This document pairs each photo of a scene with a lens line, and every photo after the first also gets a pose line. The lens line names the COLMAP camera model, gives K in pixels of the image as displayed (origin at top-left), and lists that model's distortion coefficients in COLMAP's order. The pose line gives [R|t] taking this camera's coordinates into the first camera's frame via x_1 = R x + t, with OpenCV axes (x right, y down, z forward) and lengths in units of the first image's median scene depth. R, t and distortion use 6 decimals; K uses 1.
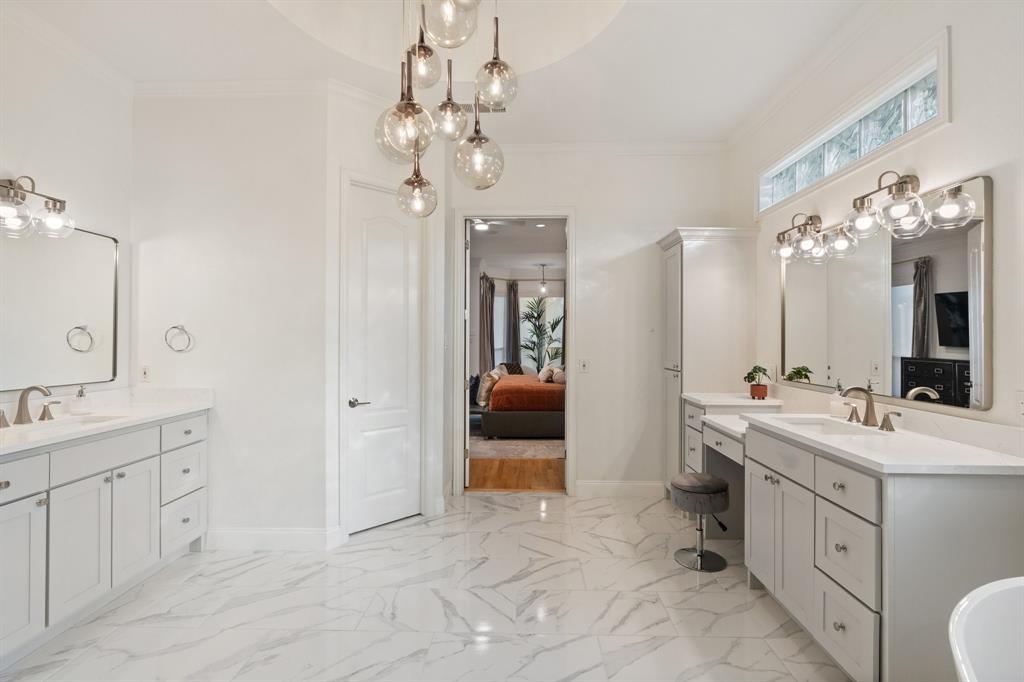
lens RADIAL K [[474.1, 0, 512.5], [0, 474.1, 342.2], [0, 0, 1]] dist [0.000542, -0.000068]
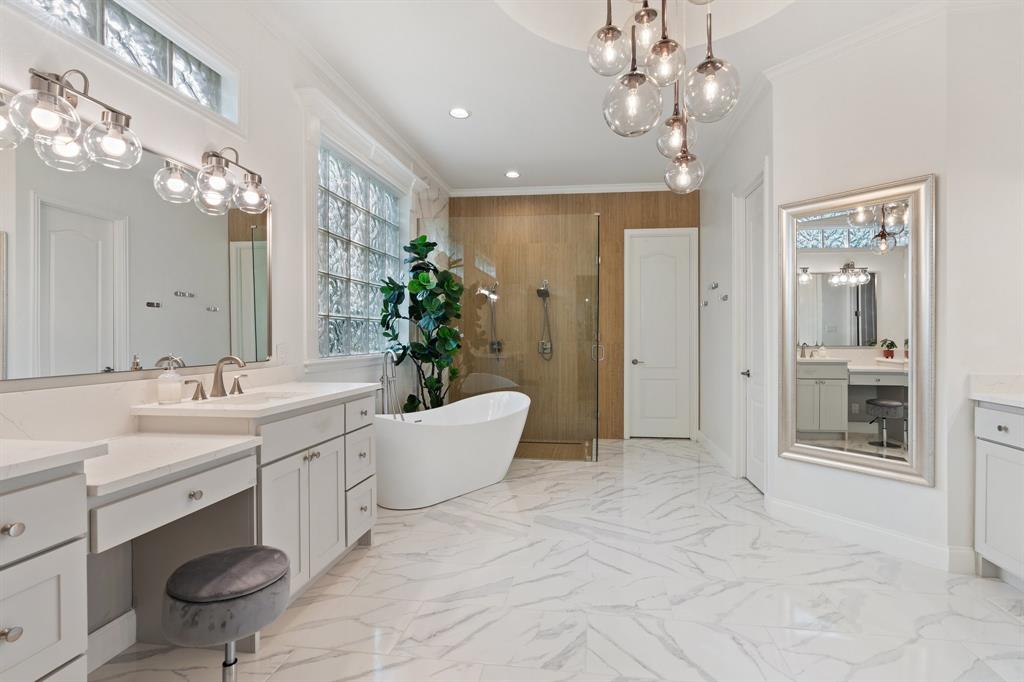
lens RADIAL K [[474.1, 0, 512.2], [0, 474.1, 340.2], [0, 0, 1]] dist [0.000542, -0.000068]
pose [[-0.991006, -0.007560, 0.133603, 0.029823], [-0.007133, 0.999968, 0.003672, 0.051519], [-0.133626, 0.002686, -0.991028, 1.848754]]
